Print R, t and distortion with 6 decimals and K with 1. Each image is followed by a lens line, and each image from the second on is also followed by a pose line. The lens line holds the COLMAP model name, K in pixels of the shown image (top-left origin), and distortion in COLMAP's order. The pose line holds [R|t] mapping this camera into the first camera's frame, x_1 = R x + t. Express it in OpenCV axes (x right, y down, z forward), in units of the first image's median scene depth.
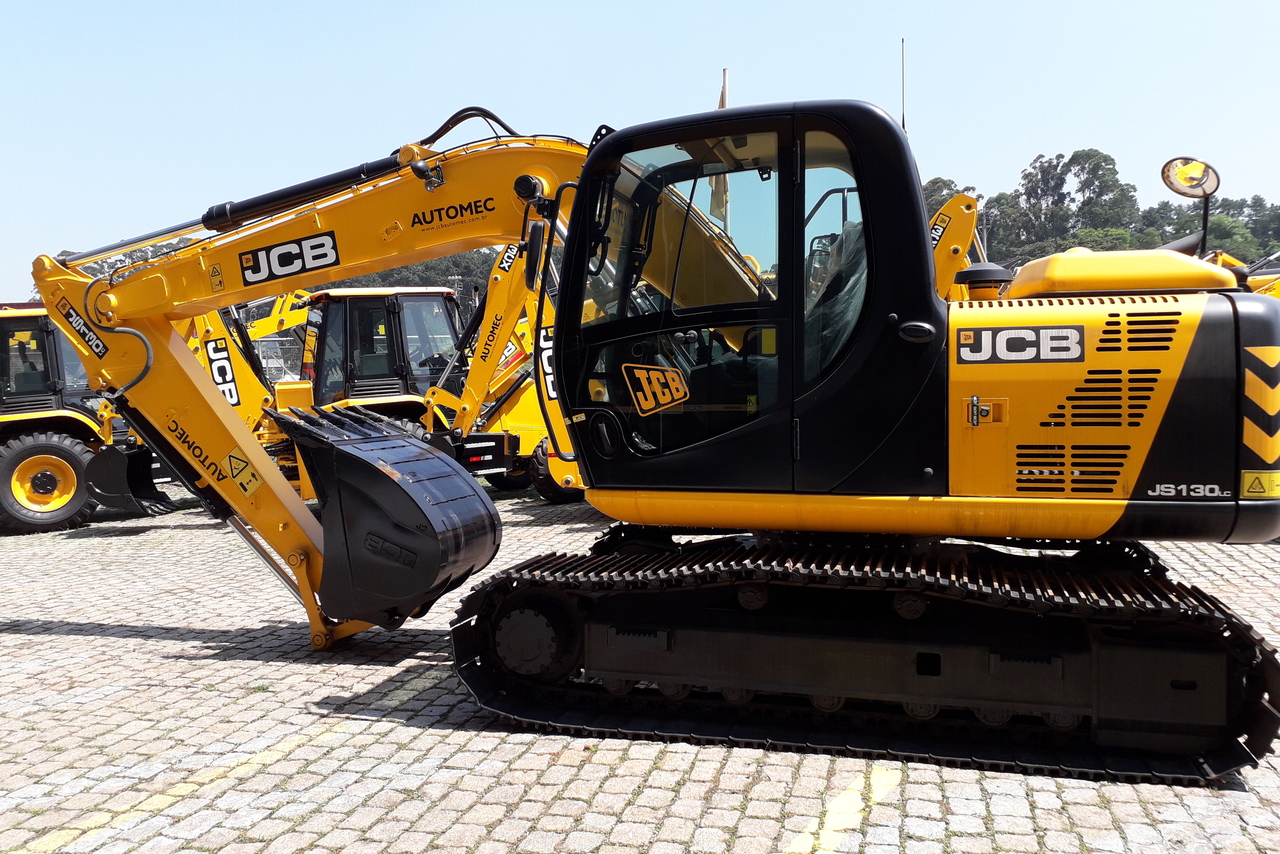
lens RADIAL K [[990.6, 0, 696.3], [0, 990.6, 443.4], [0, 0, 1]] dist [0.080634, -0.189354]
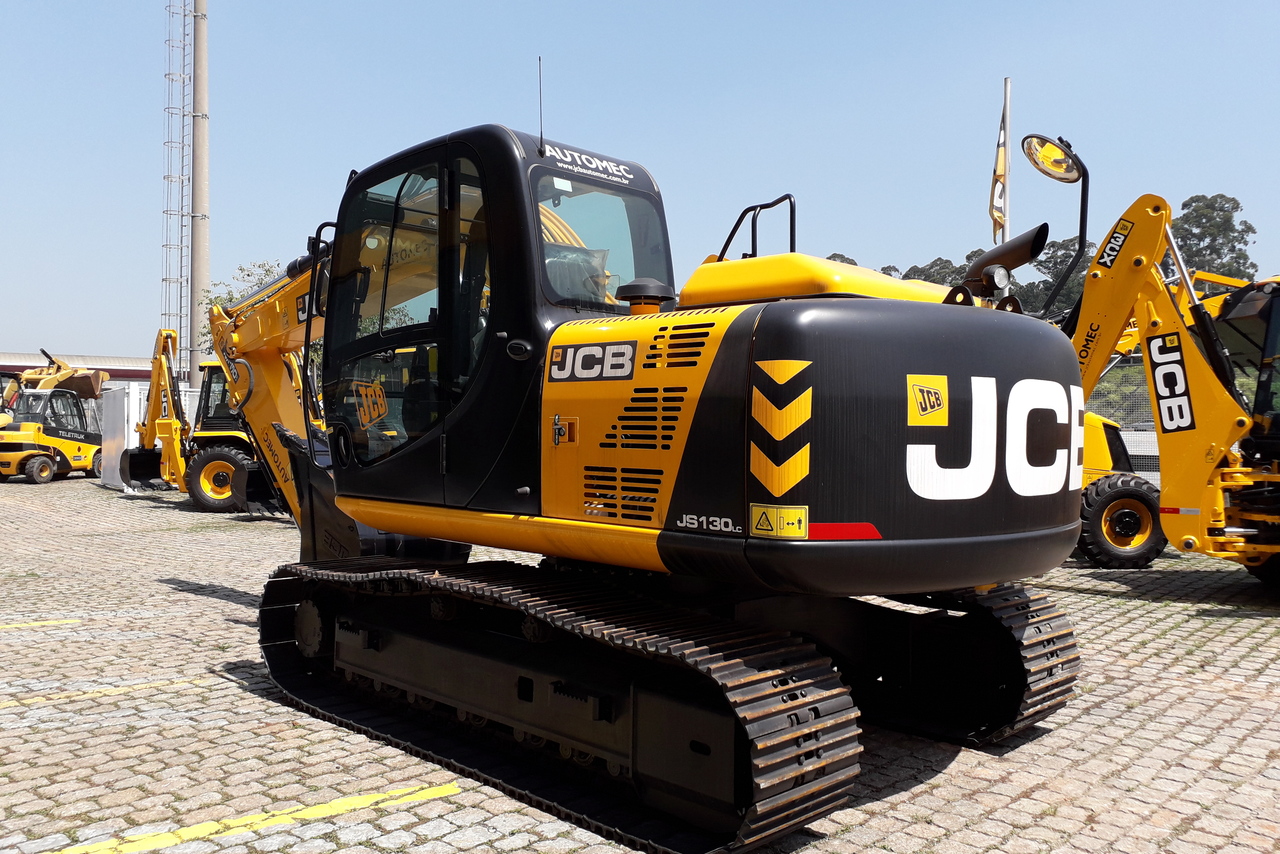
lens RADIAL K [[1017.7, 0, 680.4], [0, 1017.7, 425.3], [0, 0, 1]] dist [0.089499, -0.150091]
pose [[0.876690, 0.020497, -0.480619, 0.882487], [-0.048619, 0.997751, -0.046134, 0.003278], [0.478593, 0.063813, 0.875715, 0.186101]]
